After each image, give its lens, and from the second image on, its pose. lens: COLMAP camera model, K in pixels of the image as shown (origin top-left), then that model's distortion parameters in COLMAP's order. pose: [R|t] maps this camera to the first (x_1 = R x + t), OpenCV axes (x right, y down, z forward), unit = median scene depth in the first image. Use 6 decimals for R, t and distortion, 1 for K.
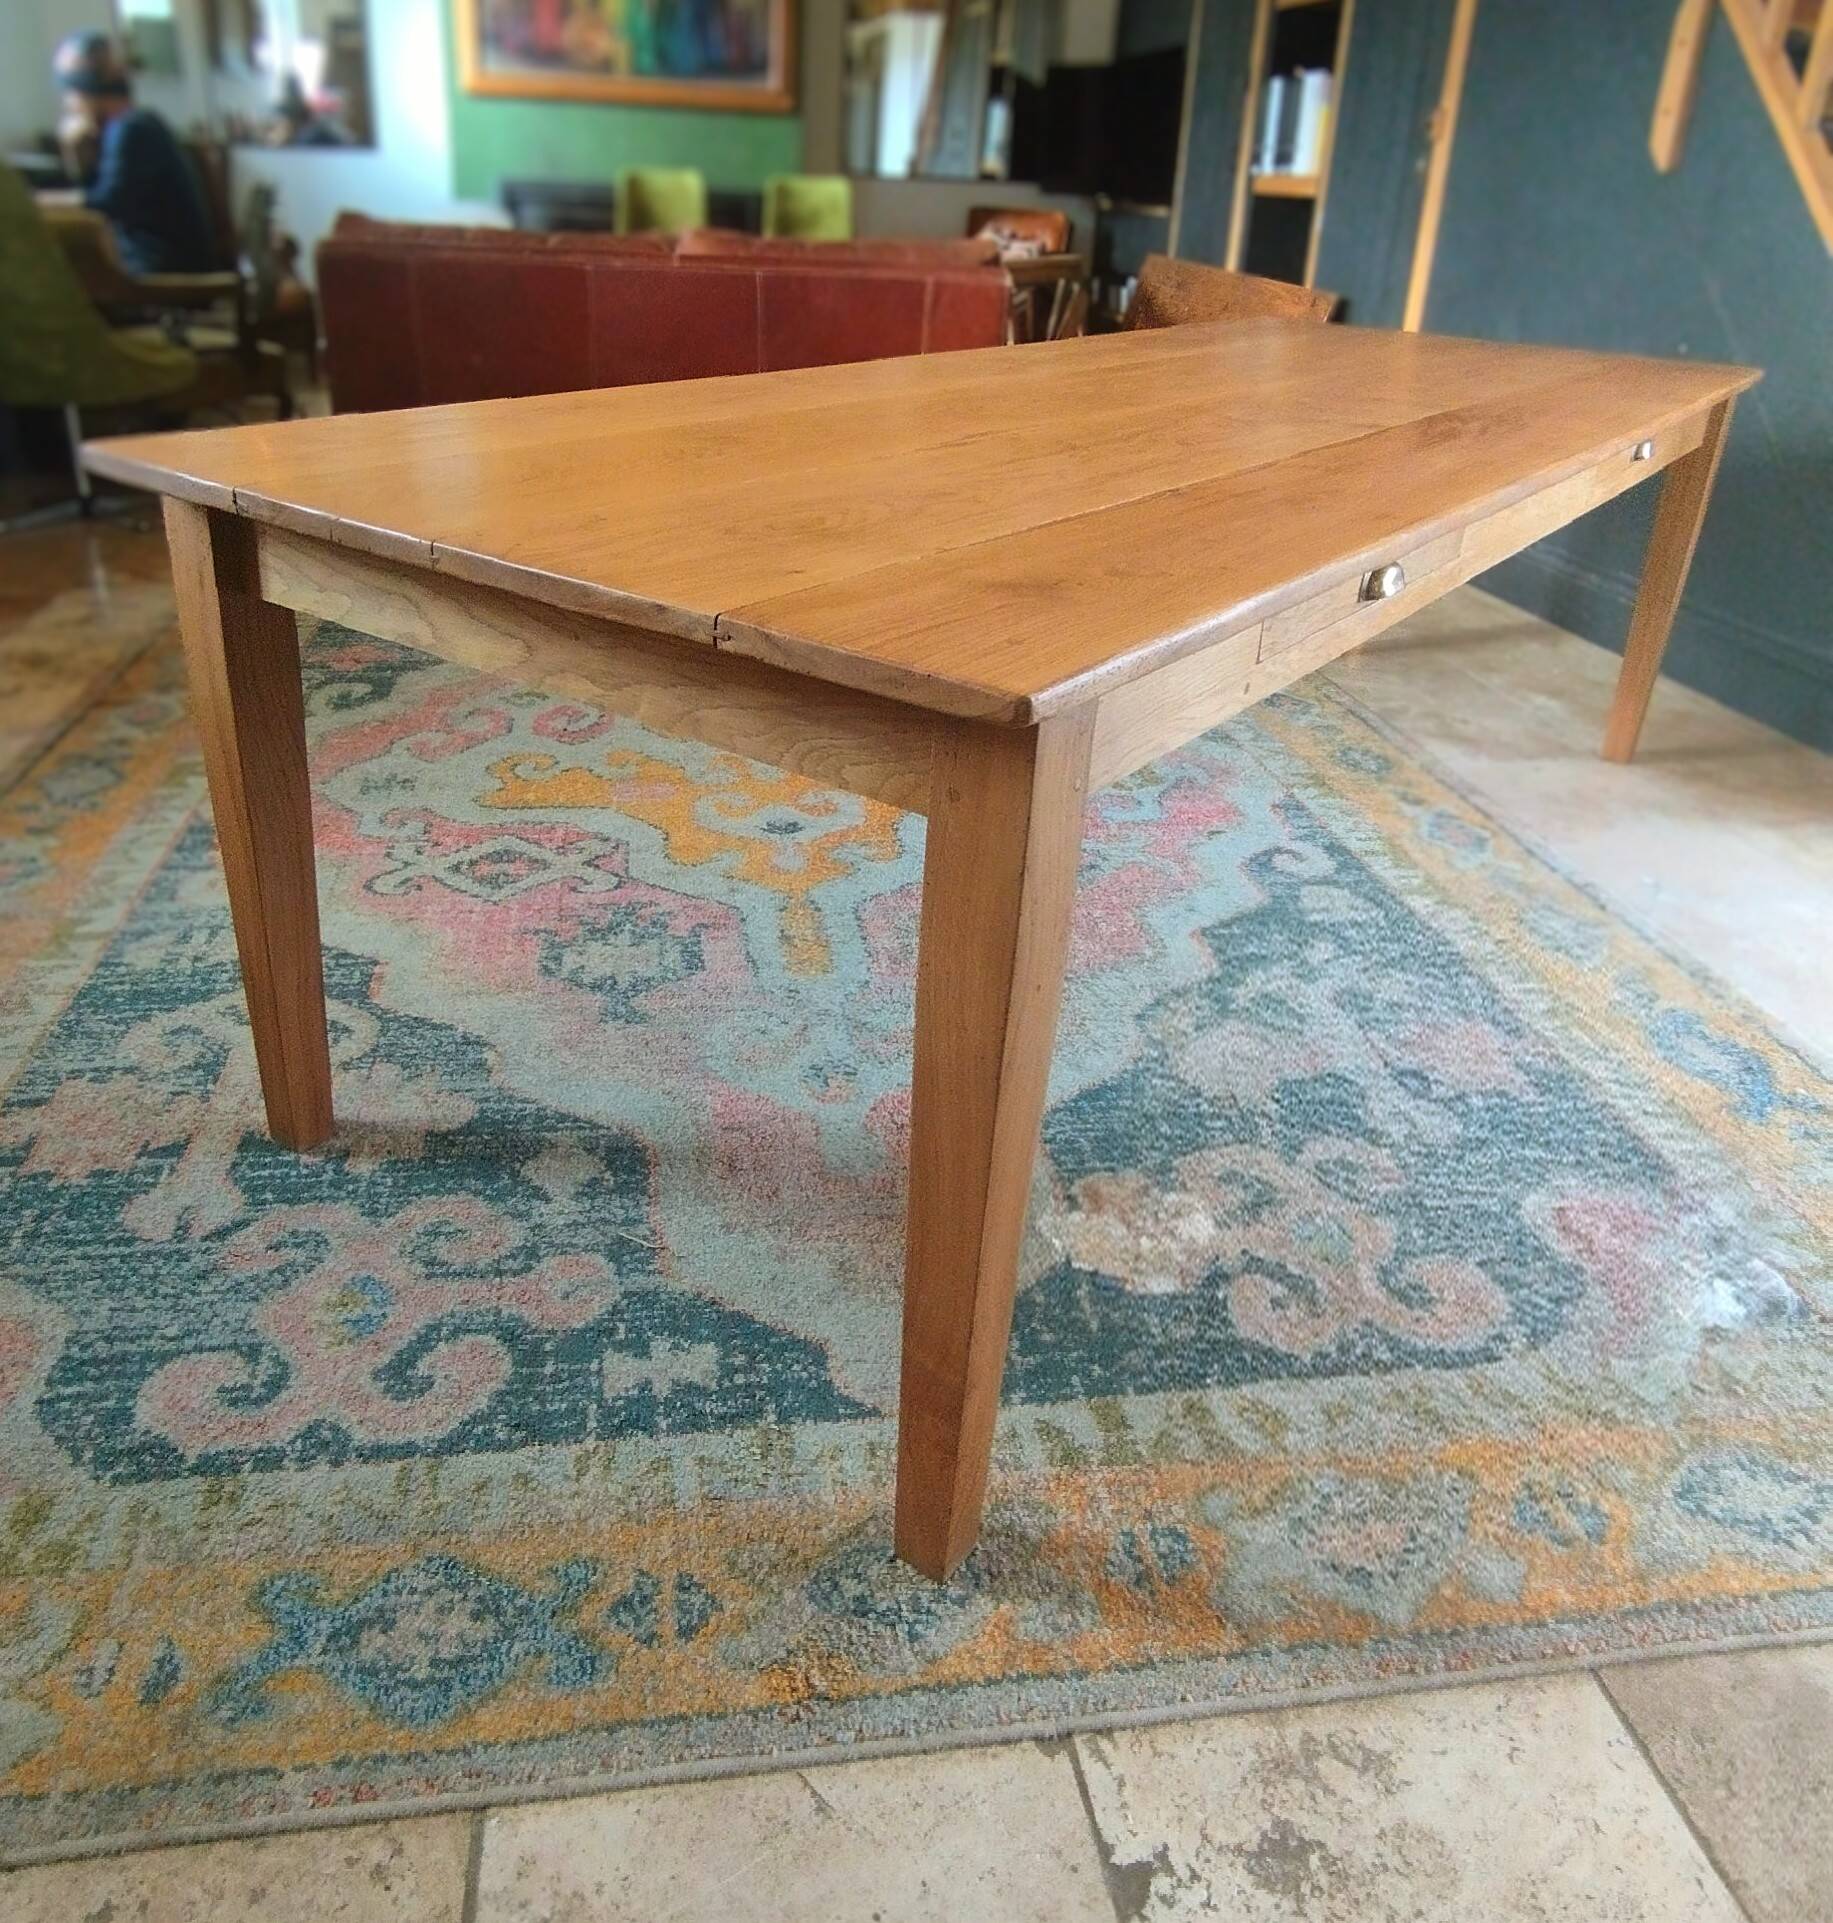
lens RADIAL K [[1522.4, 0, 881.9], [0, 1522.4, 816.9], [0, 0, 1]] dist [0.006404, -0.009756]
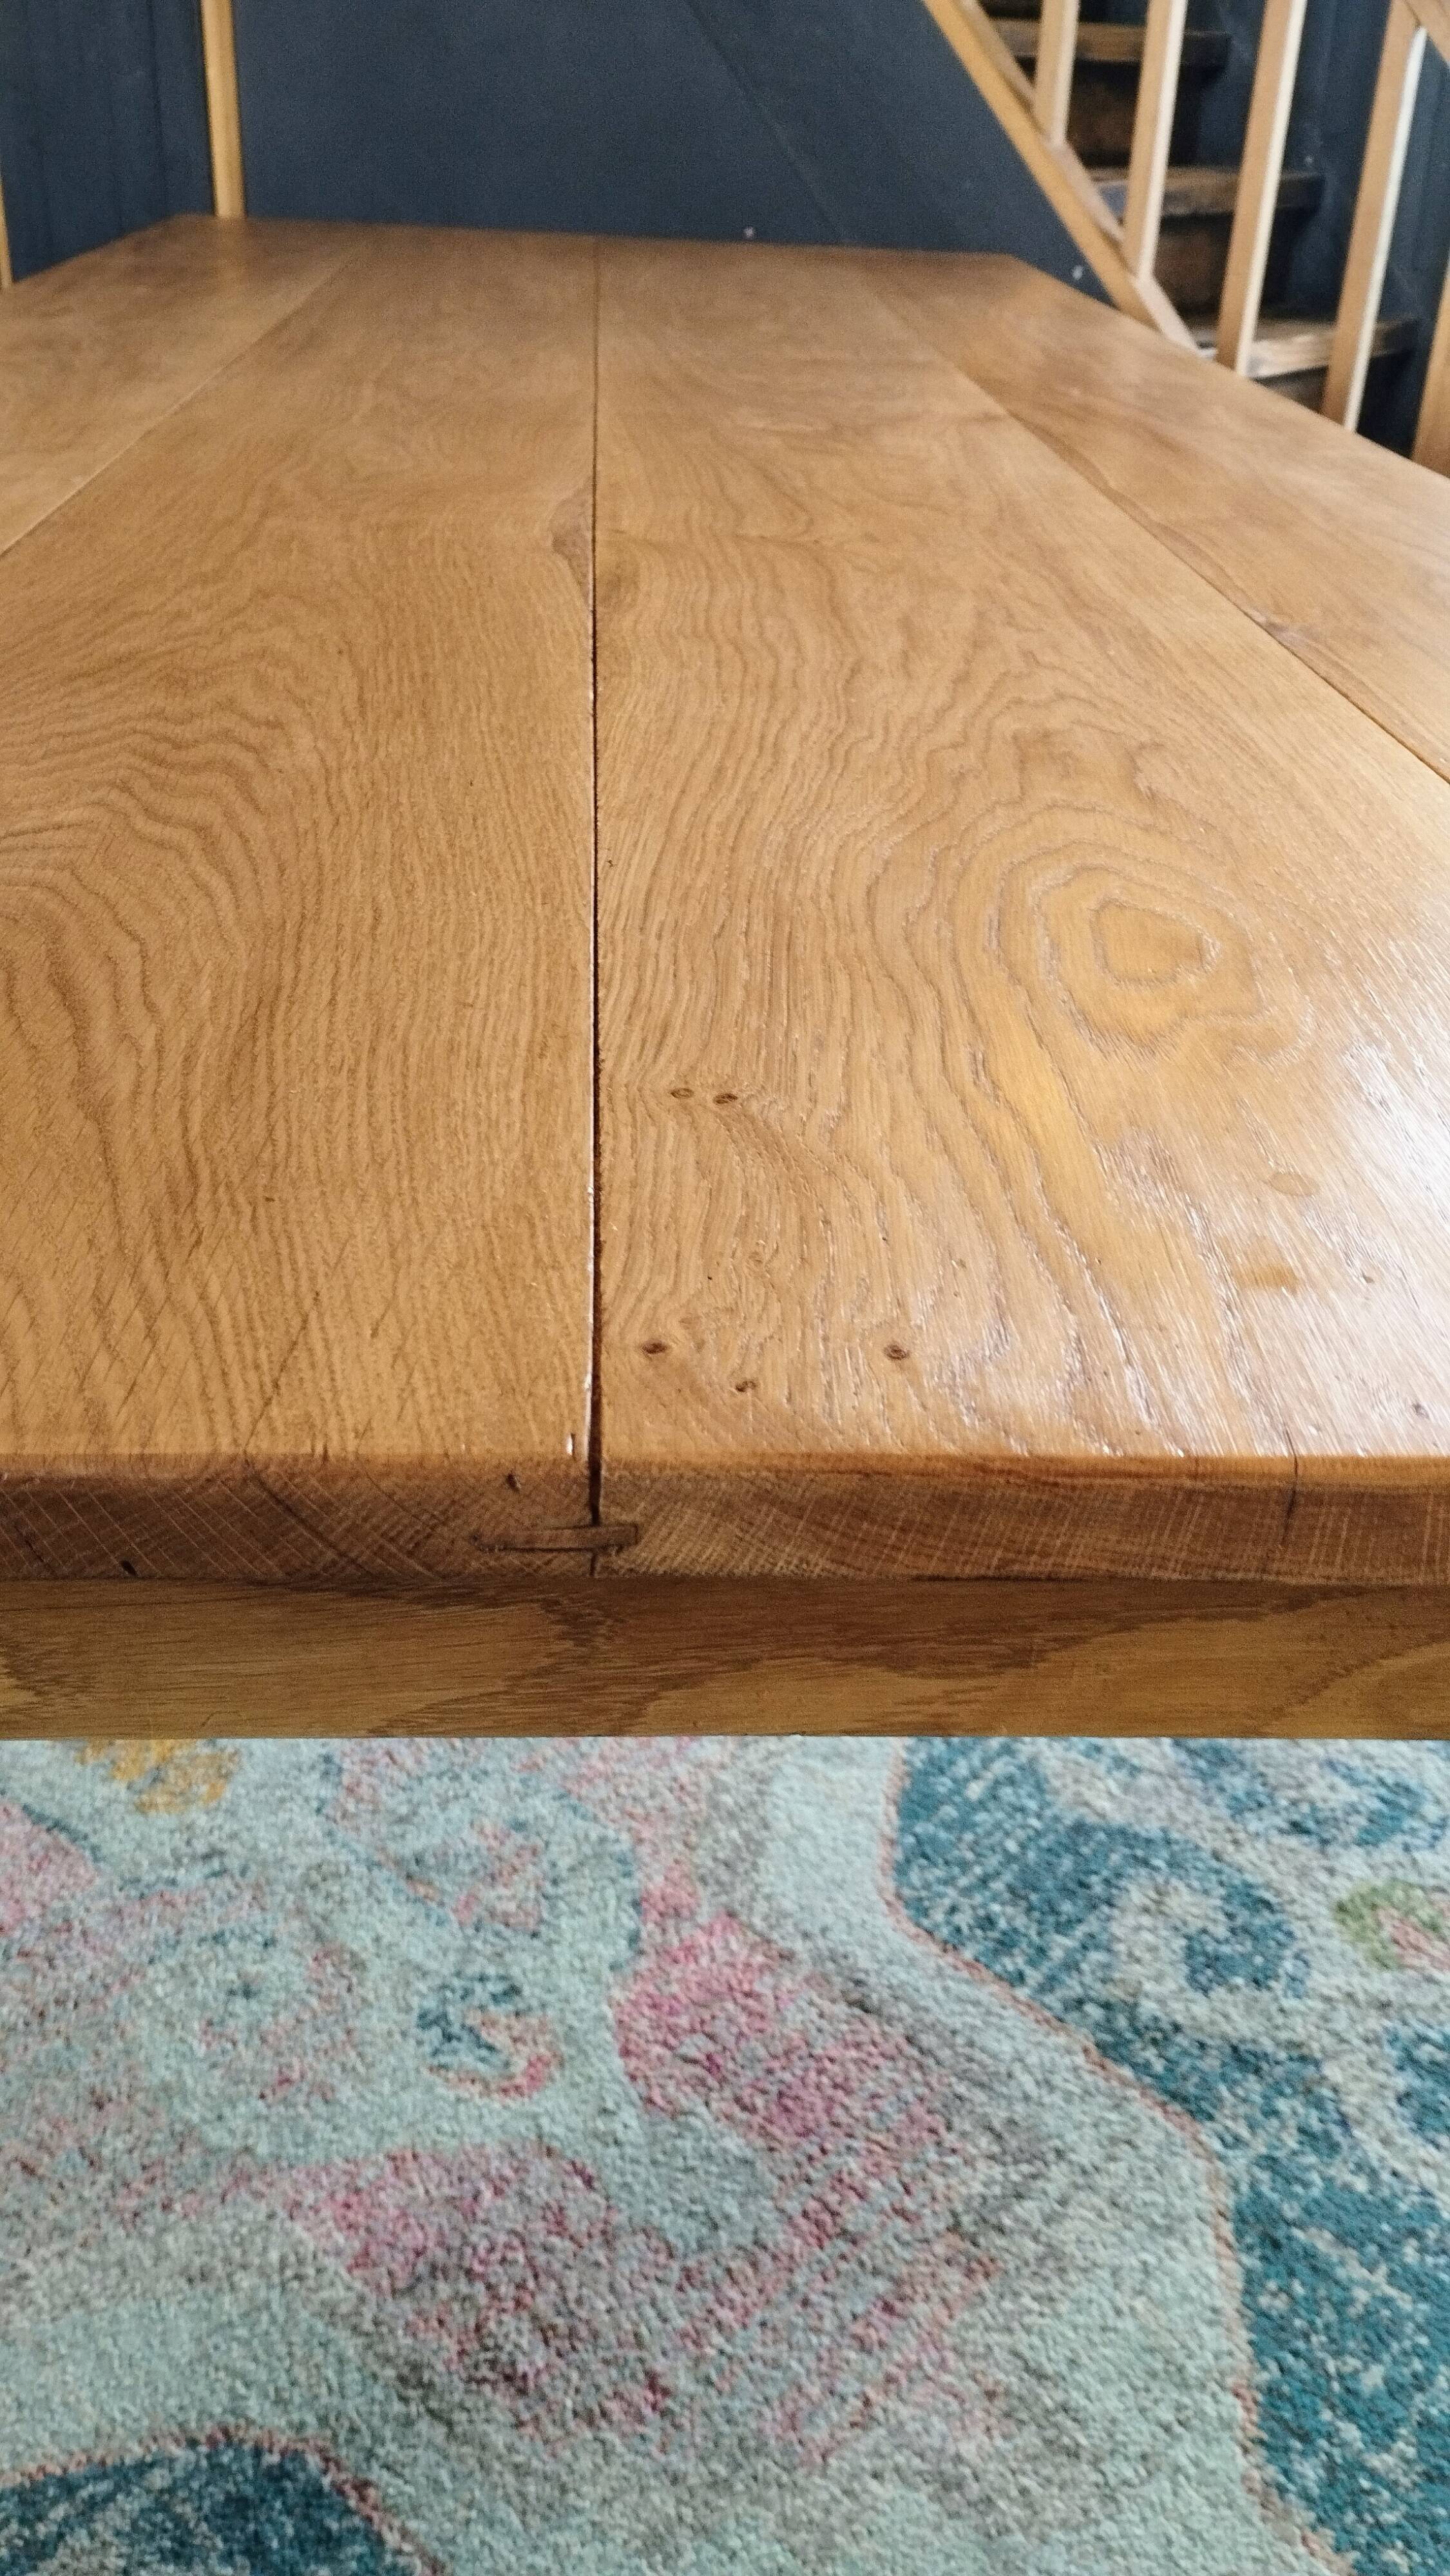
lens RADIAL K [[2165.9, 0, 730.3], [0, 2165.9, 1291.1], [0, 0, 1]] dist [0.069701, -0.095800]
pose [[0.774706, -0.322866, 0.543680, -0.220167], [0.243746, 0.945850, 0.214374, -0.133639], [-0.583454, -0.033557, 0.811453, 0.372165]]
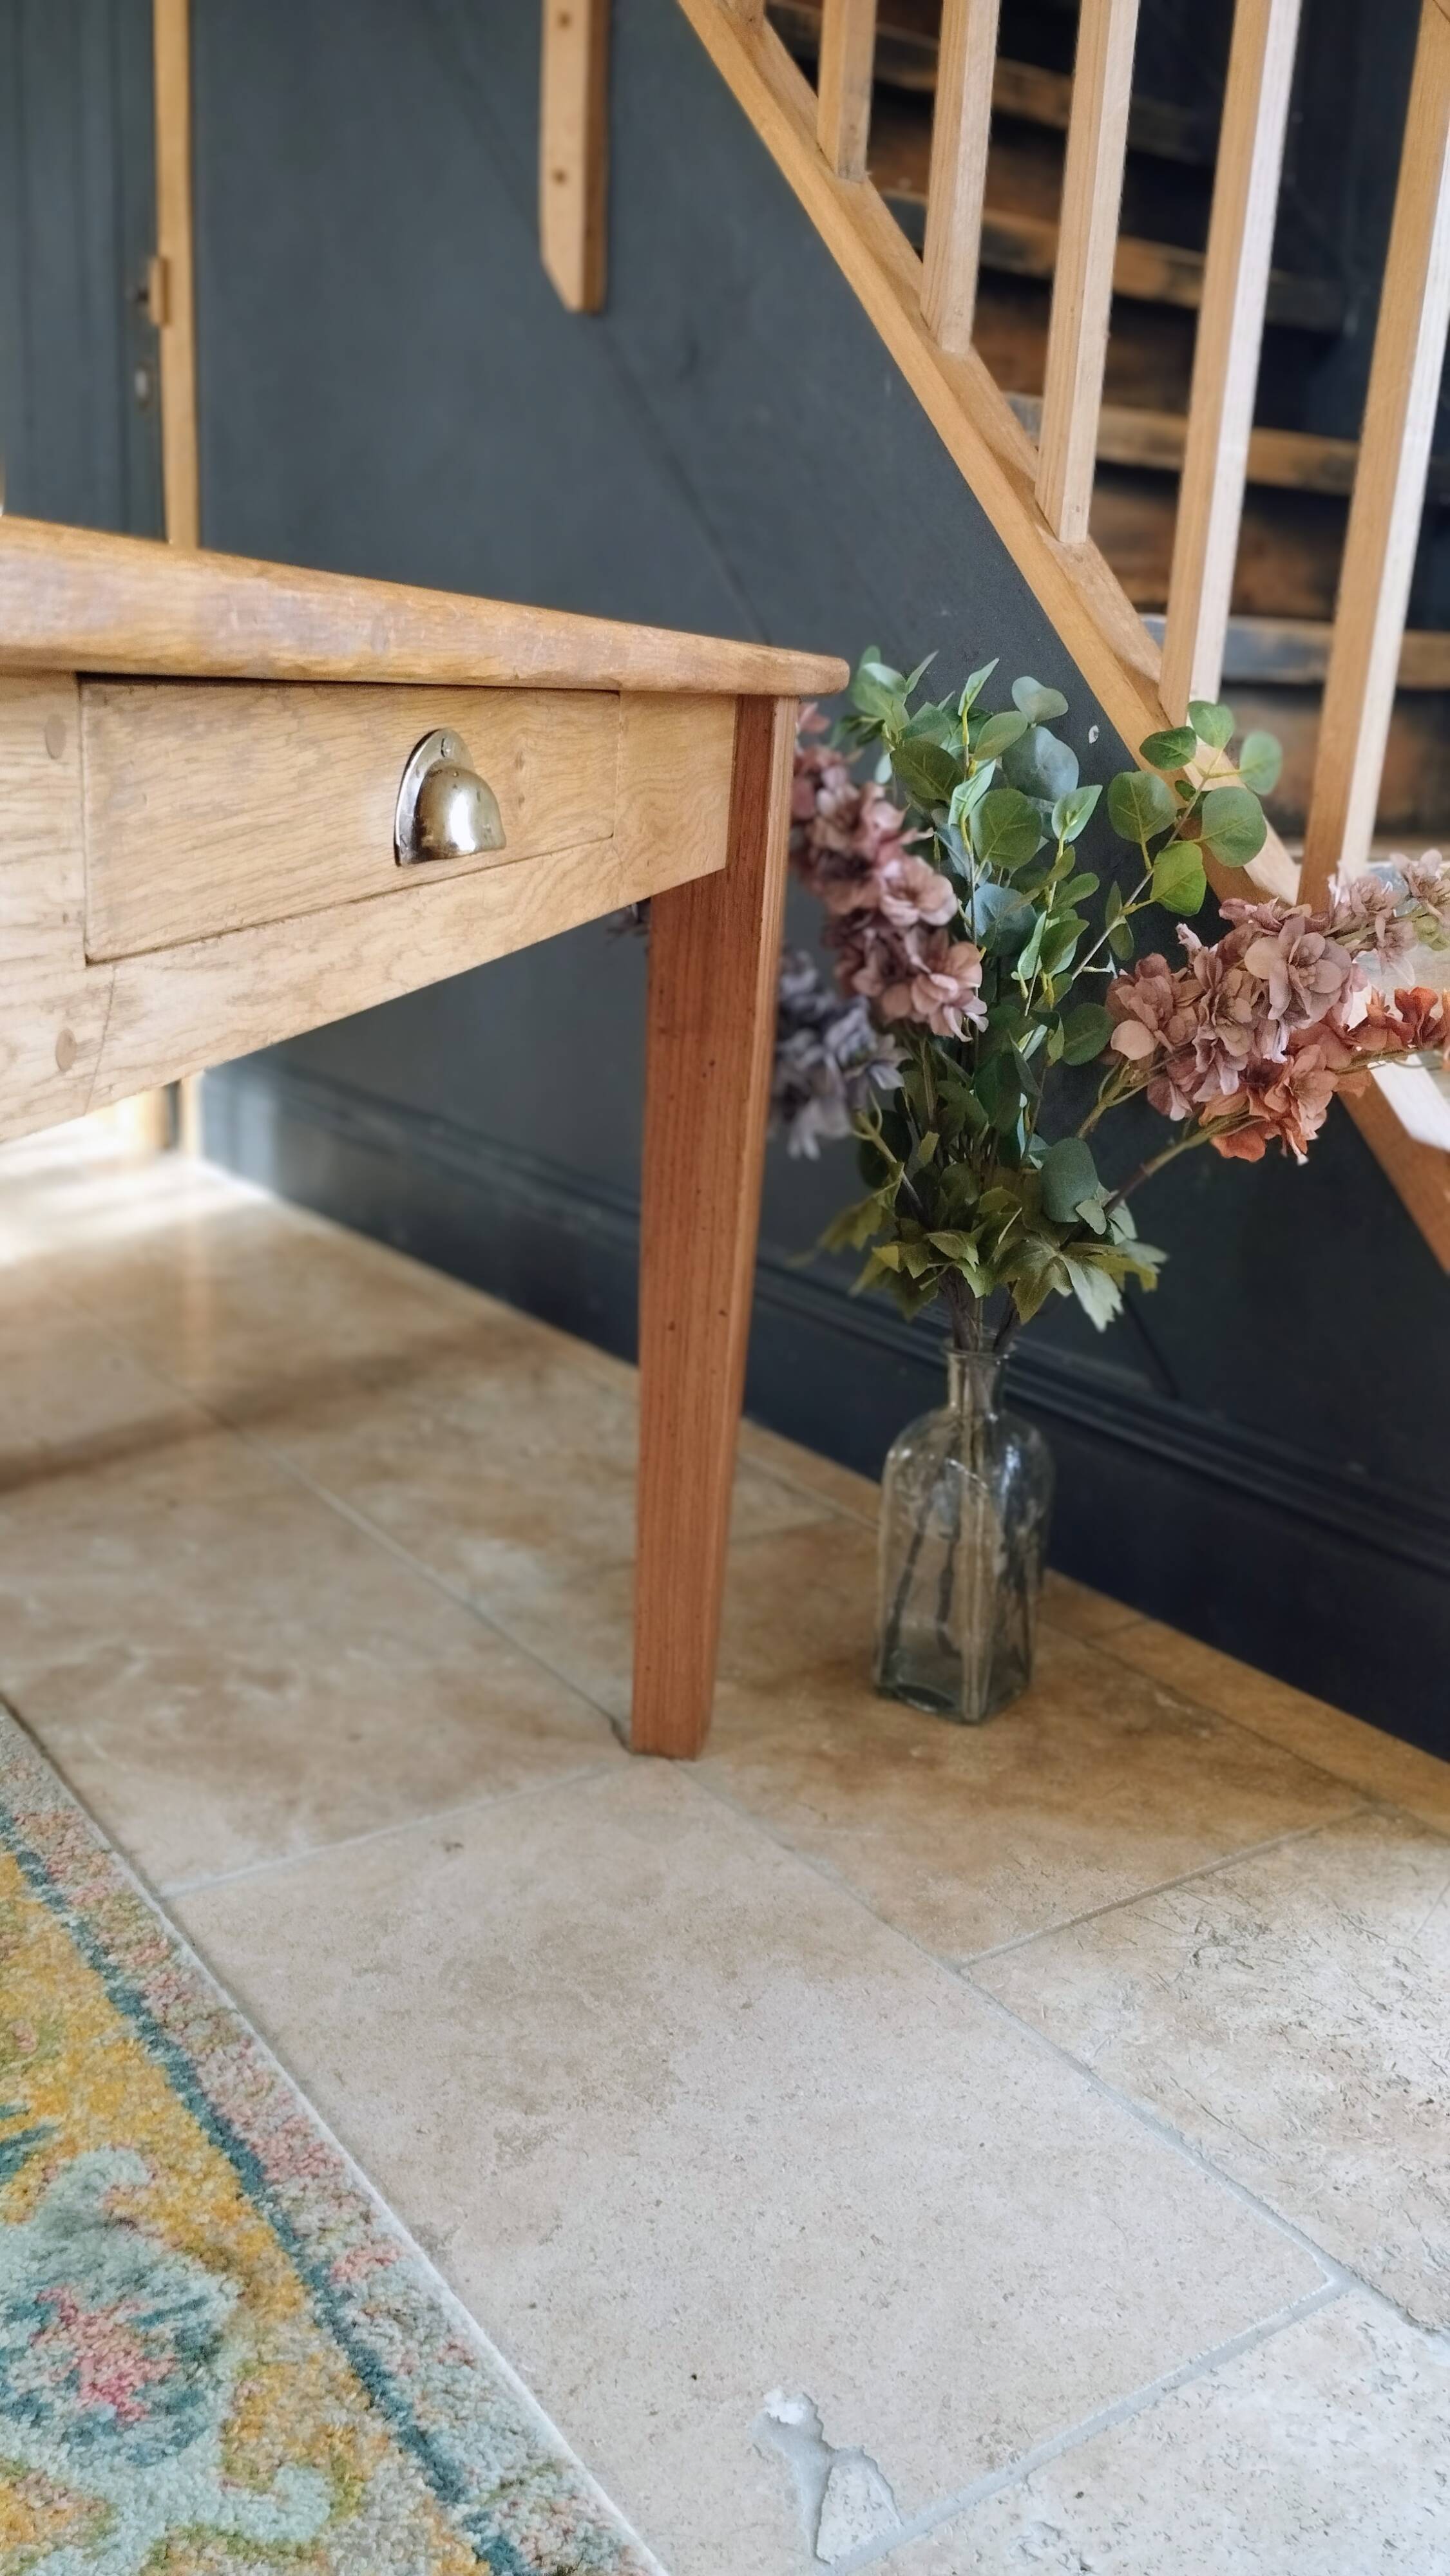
lens RADIAL K [[2165.9, 0, 737.9], [0, 2165.9, 1252.6], [0, 0, 1]] dist [0.069701, -0.095800]
pose [[0.897714, -0.105795, 0.427687, 0.406462], [0.159211, 0.983040, -0.091013, -0.143944], [-0.410805, 0.149796, 0.899333, 0.723838]]
